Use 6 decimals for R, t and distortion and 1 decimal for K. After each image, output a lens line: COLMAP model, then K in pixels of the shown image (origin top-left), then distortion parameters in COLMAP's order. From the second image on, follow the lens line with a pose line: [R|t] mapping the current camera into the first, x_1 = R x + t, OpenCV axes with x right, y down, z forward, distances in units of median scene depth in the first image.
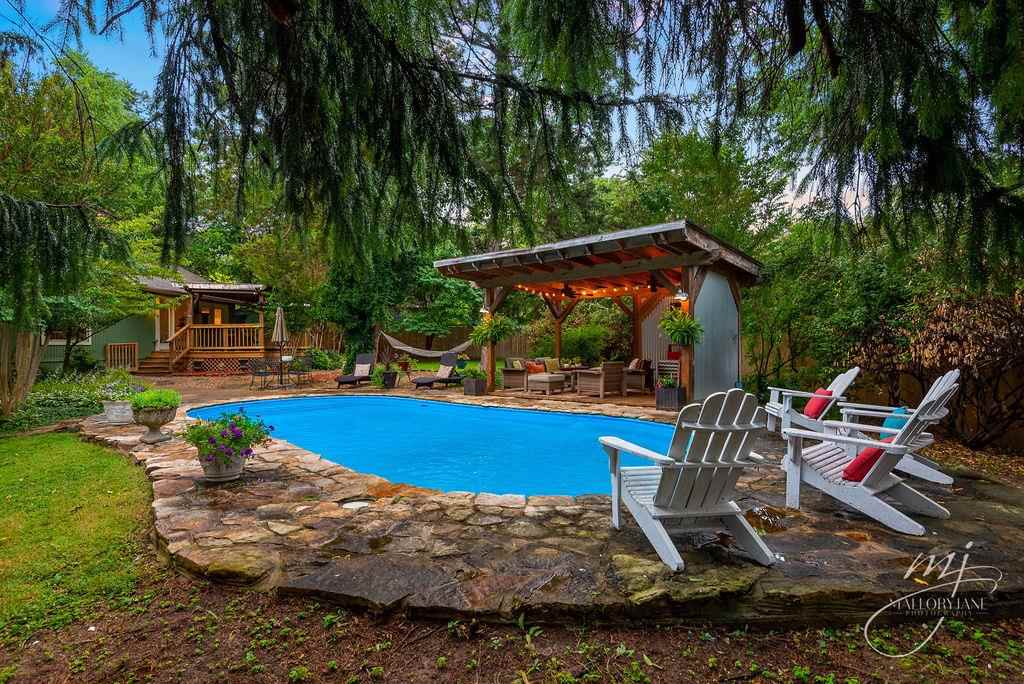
lens RADIAL K [[544.6, 0, 513.0], [0, 544.6, 344.3], [0, 0, 1]] dist [-0.000101, 0.000000]
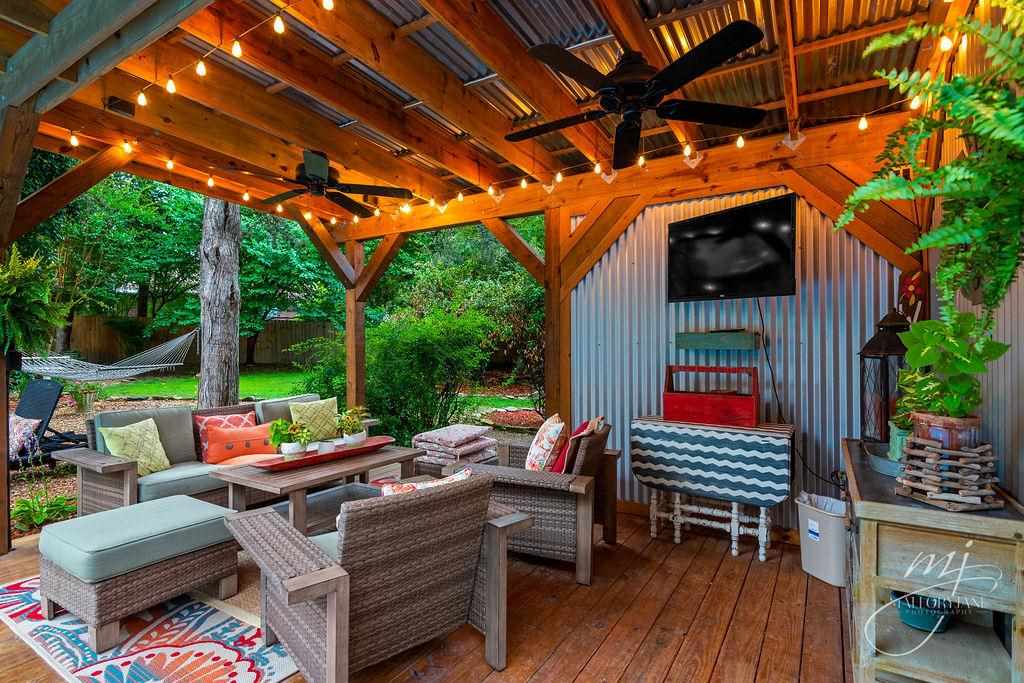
lens RADIAL K [[513.0, 0, 510.5], [0, 513.0, 339.5], [0, 0, 1]] dist [0.000053, 0.000001]
pose [[0.990066, 0.001658, 0.140596, 0.167839], [-0.001204, 0.999994, -0.003309, -0.012527], [-0.140601, 0.003107, 0.990061, 0.746027]]
